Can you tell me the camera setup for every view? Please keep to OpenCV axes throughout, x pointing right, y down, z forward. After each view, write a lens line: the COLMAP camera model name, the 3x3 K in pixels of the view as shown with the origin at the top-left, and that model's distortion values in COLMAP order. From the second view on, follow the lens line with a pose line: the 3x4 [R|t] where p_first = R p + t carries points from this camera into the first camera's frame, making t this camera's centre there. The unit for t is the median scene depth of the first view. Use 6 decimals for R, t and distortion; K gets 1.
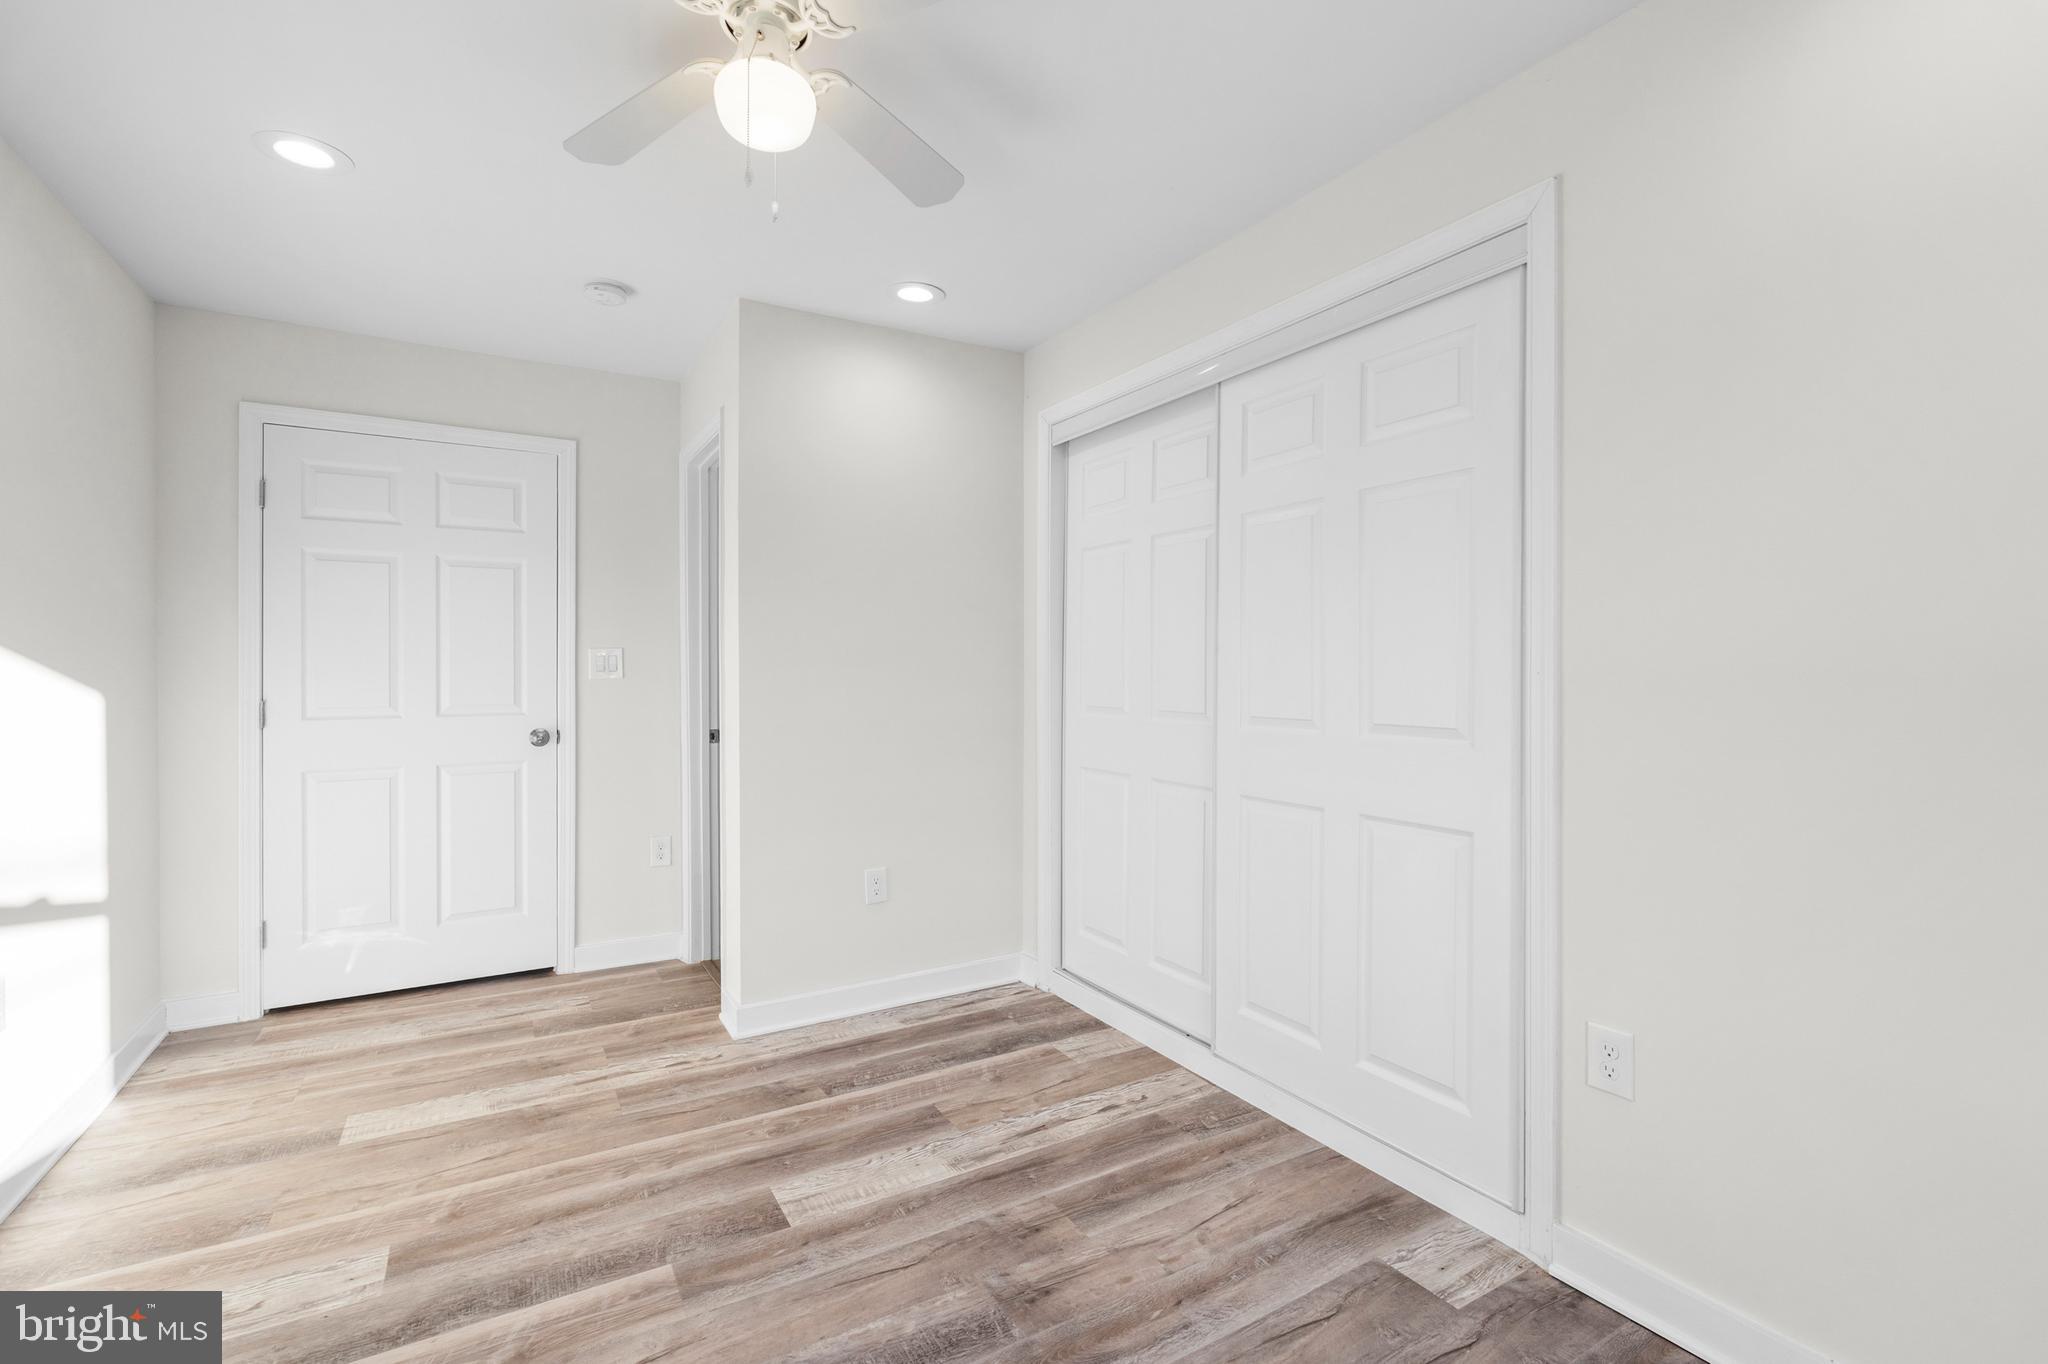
lens RADIAL K [[921.1, 0, 1026.0], [0, 921.1, 675.4], [0, 0, 1]] dist [0.000144, -0.000320]
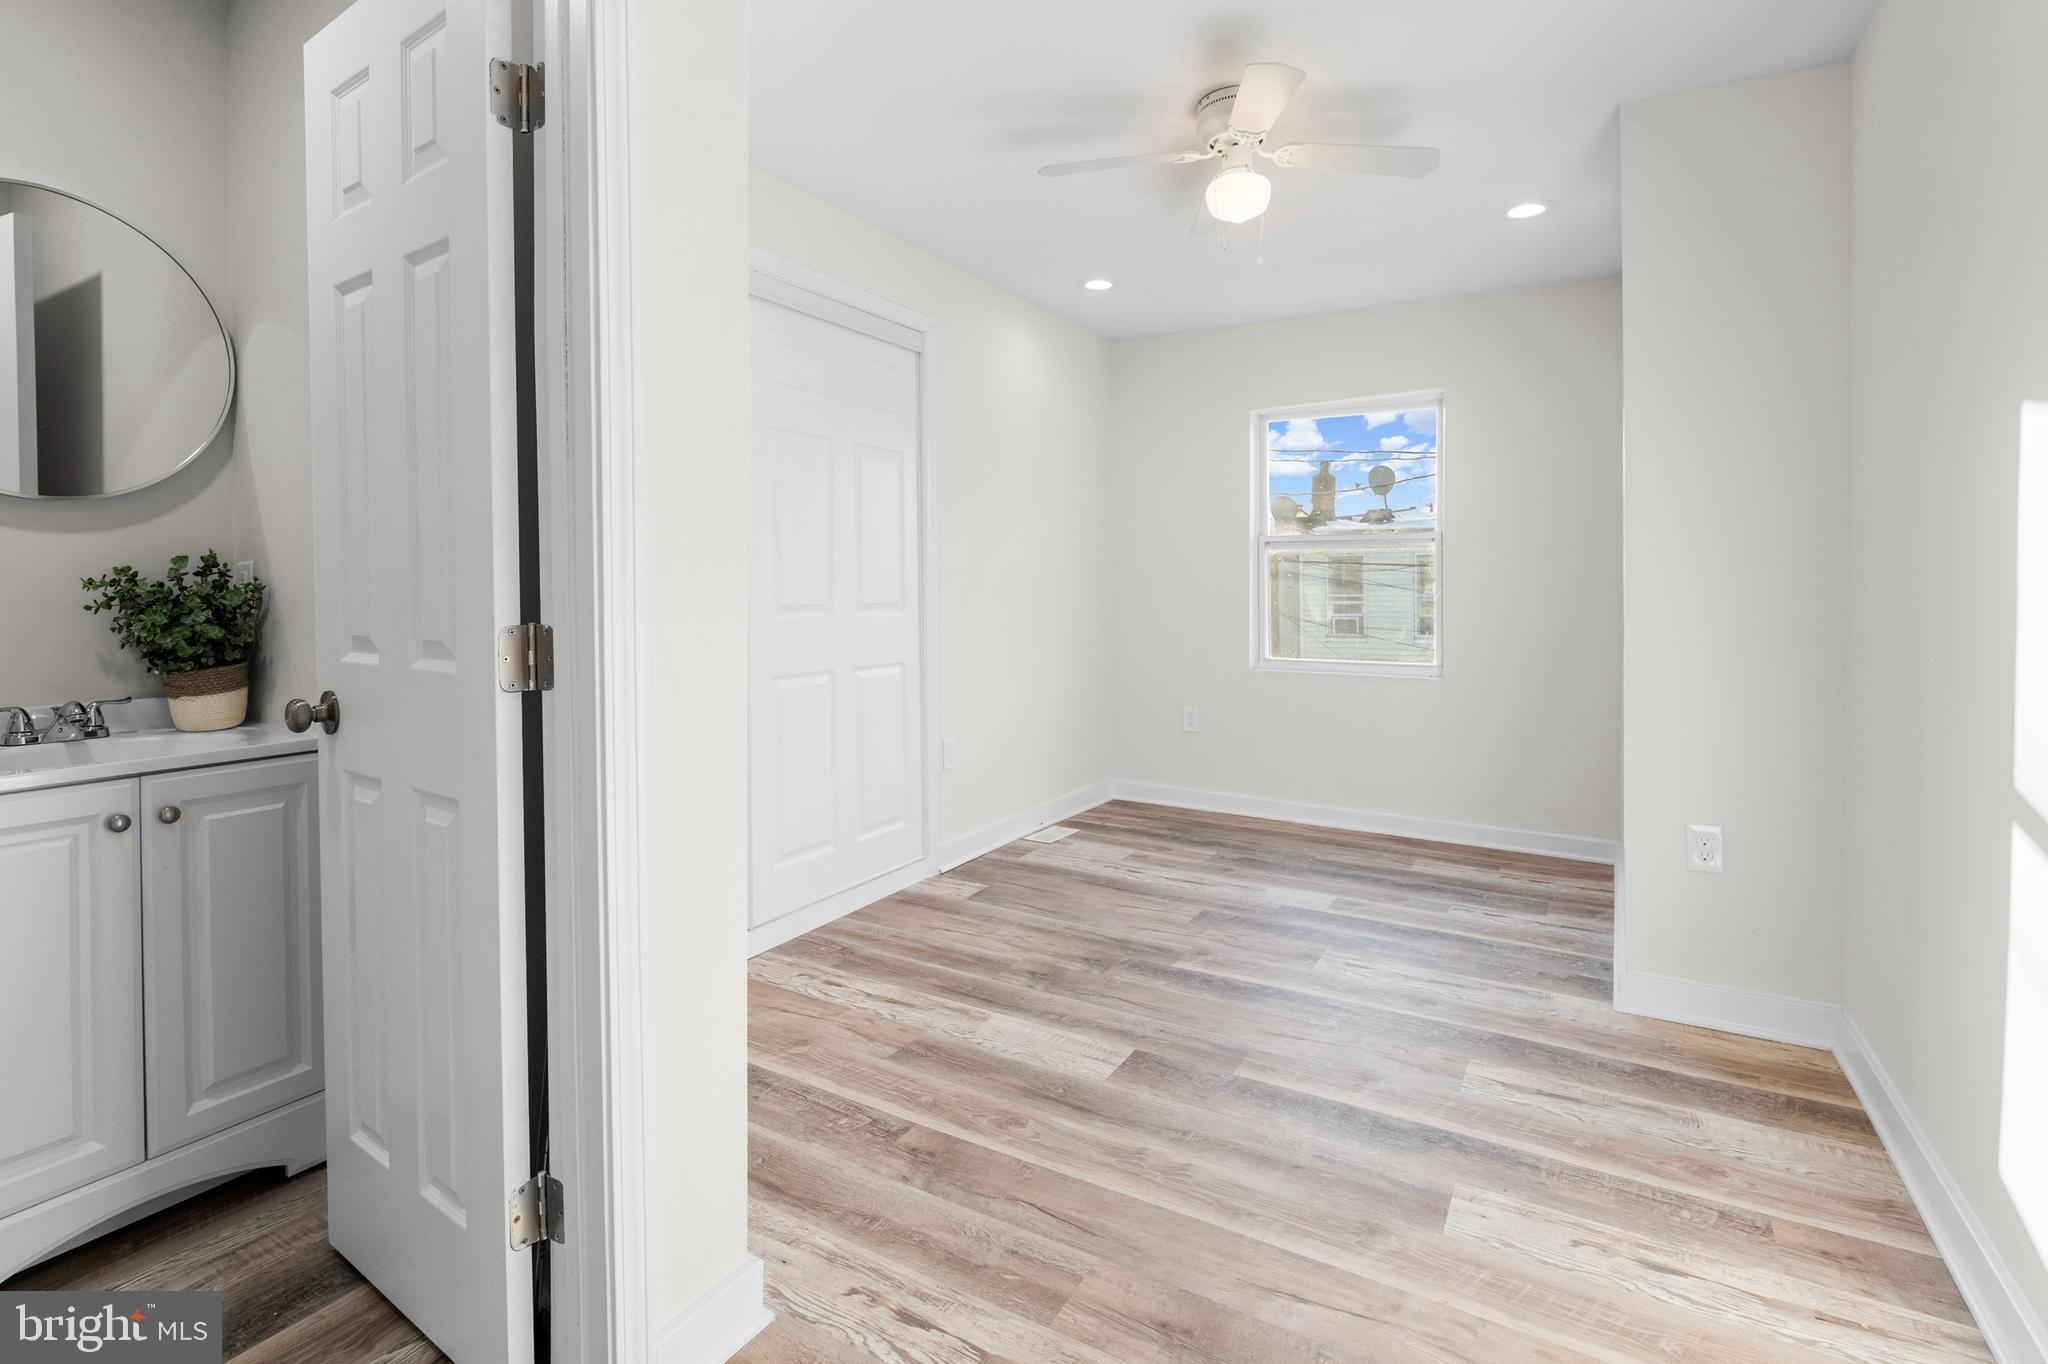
lens RADIAL K [[921.1, 0, 1052.7], [0, 921.1, 598.0], [0, 0, 1]] dist [0.000144, -0.000320]
pose [[-0.493324, -0.007910, 0.869810, -1.075605], [0.007664, 0.999880, 0.013440, 0.026026], [-0.869812, 0.013296, -0.493204, 1.488141]]
